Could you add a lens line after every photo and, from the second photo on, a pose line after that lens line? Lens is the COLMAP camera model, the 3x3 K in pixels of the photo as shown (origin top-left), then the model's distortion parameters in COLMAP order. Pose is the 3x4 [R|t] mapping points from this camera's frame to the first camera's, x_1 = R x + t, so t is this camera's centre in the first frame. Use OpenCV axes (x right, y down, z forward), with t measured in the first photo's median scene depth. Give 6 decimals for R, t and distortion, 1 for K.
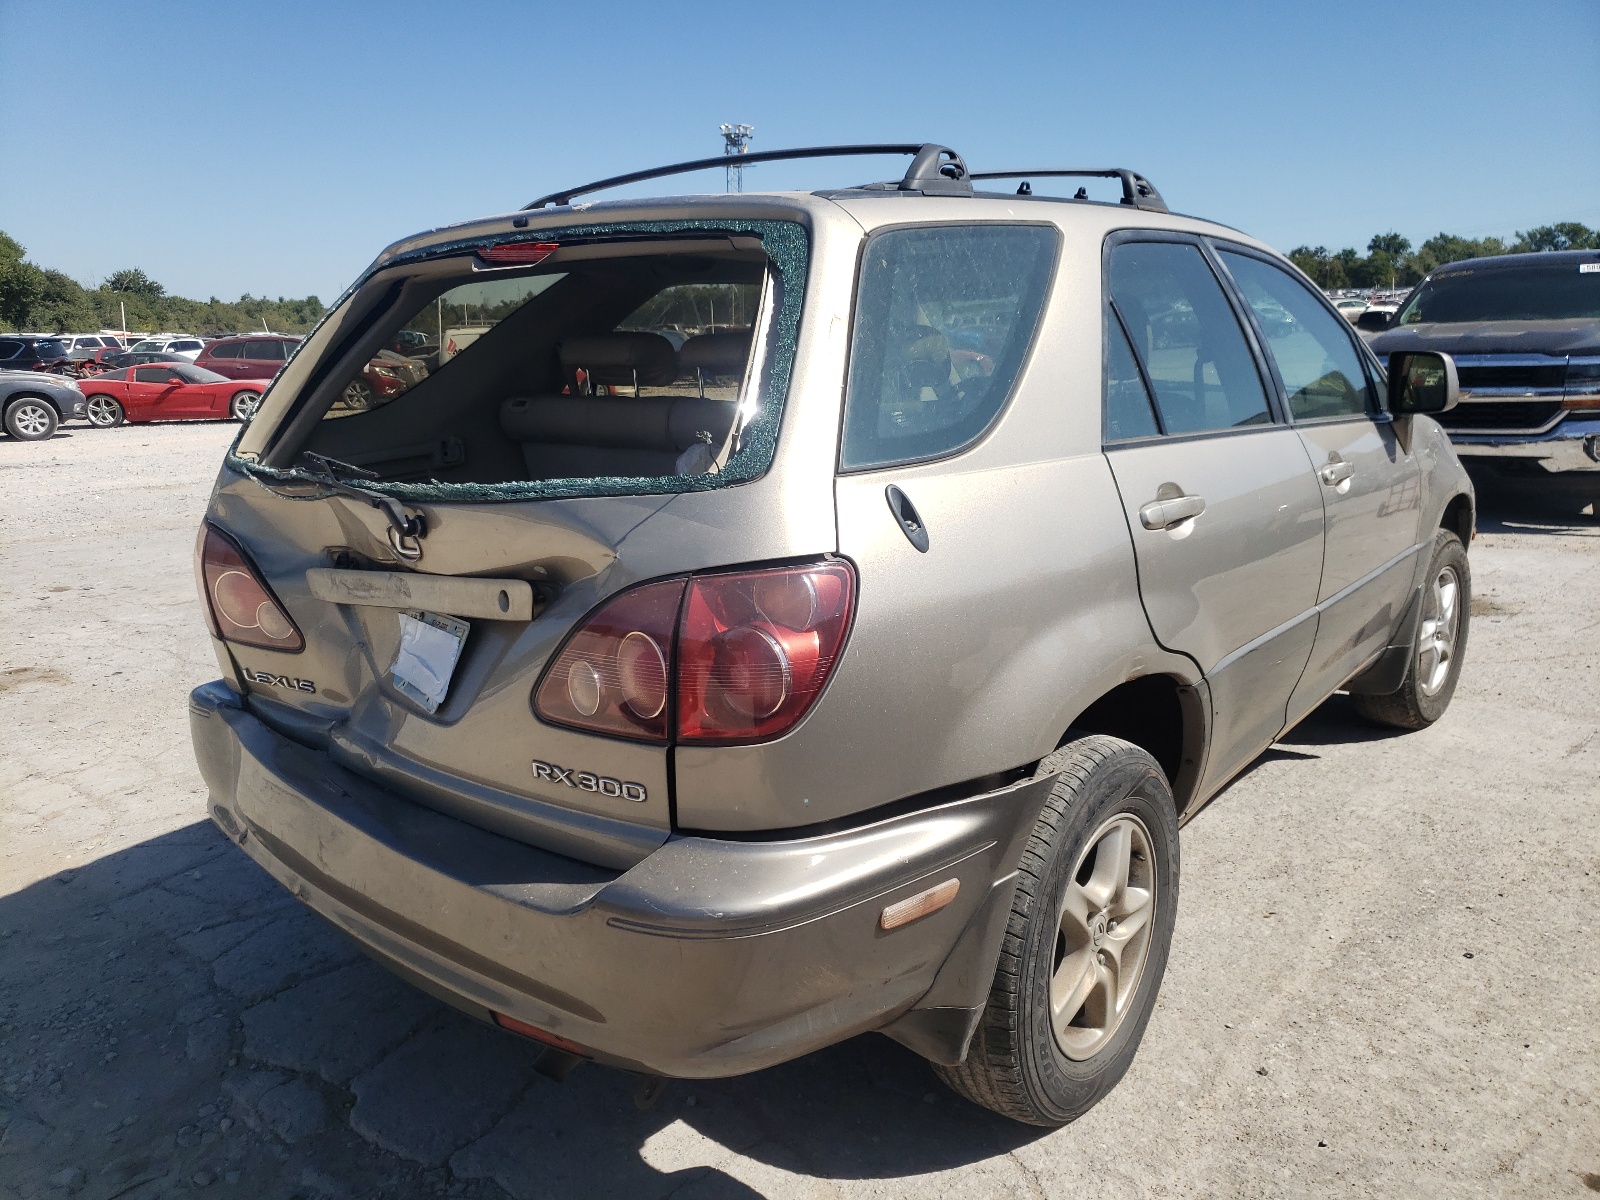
lens RADIAL K [[1223.6, 0, 795.9], [0, 1223.6, 605.2], [0, 0, 1]] dist [0.020649, -0.007256]
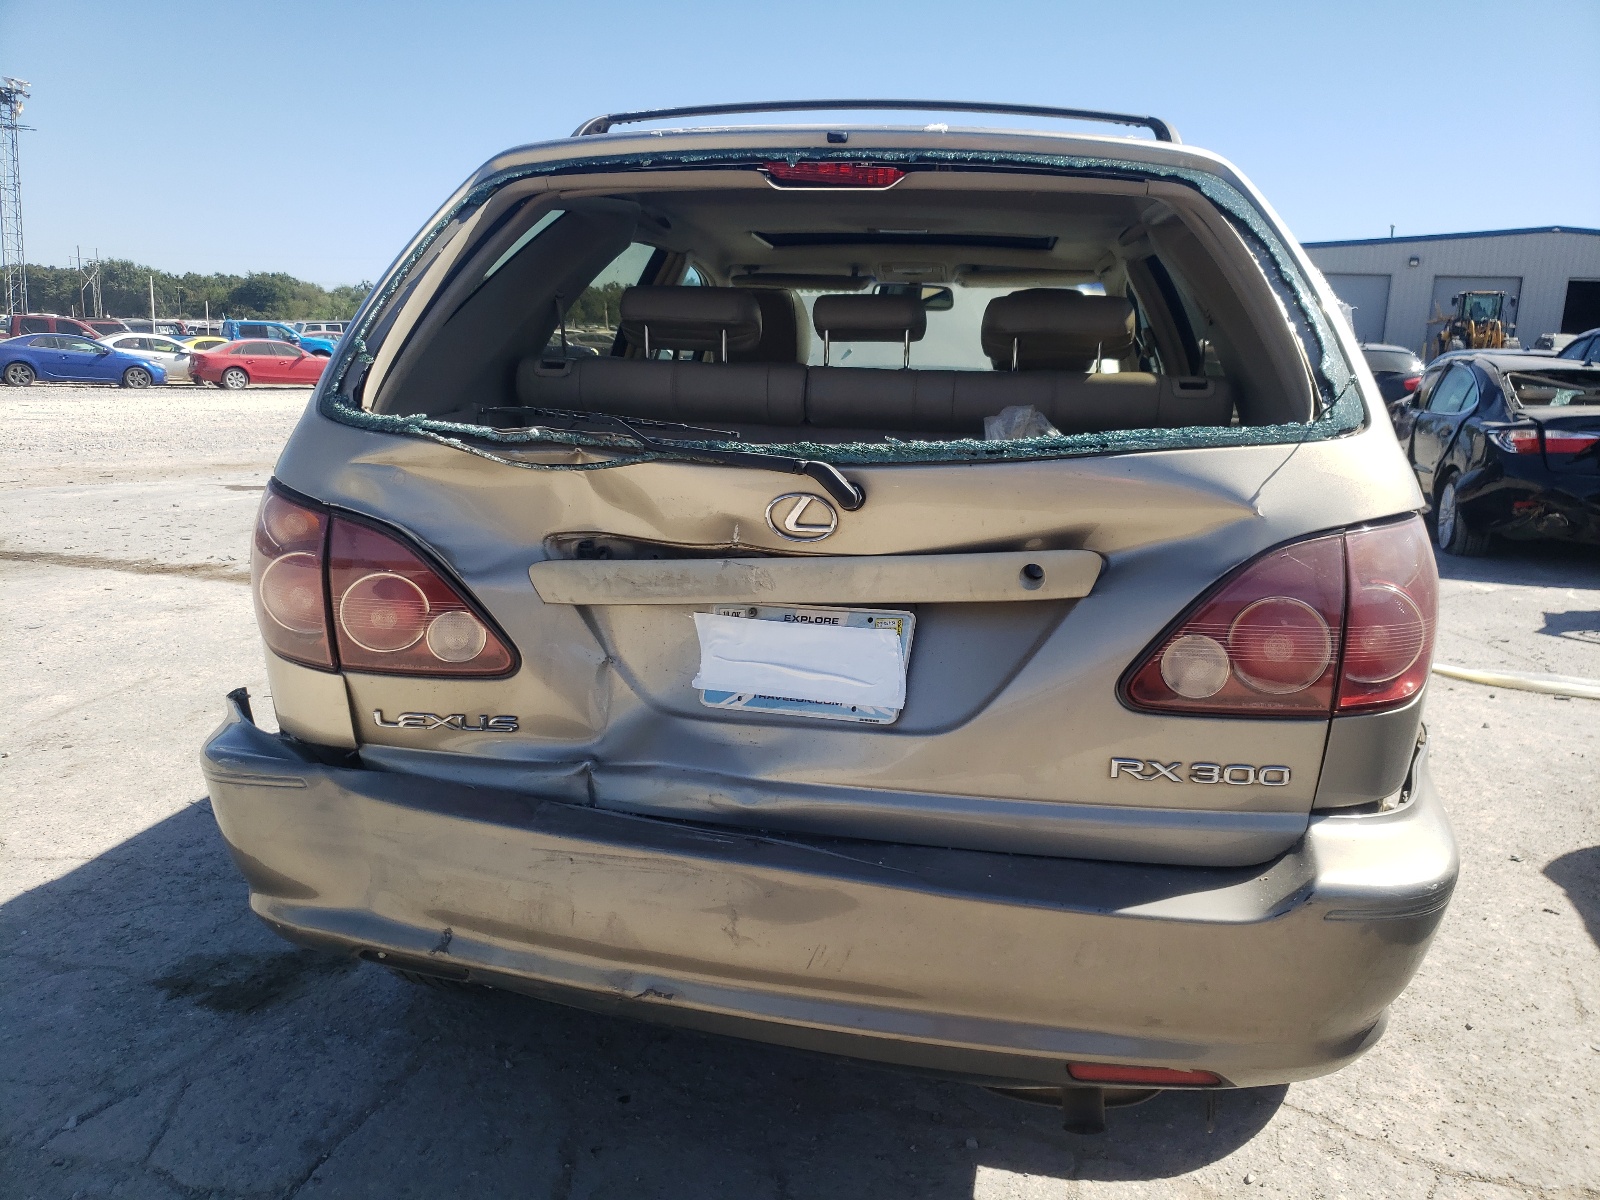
lens RADIAL K [[1223.6, 0, 800.5], [0, 1223.6, 592.3], [0, 0, 1]] dist [0.020649, -0.007256]
pose [[0.865741, -0.046092, 0.498365, -0.676681], [0.058112, 0.998273, -0.008623, 0.004229], [-0.497107, 0.036426, 0.866924, 0.296496]]
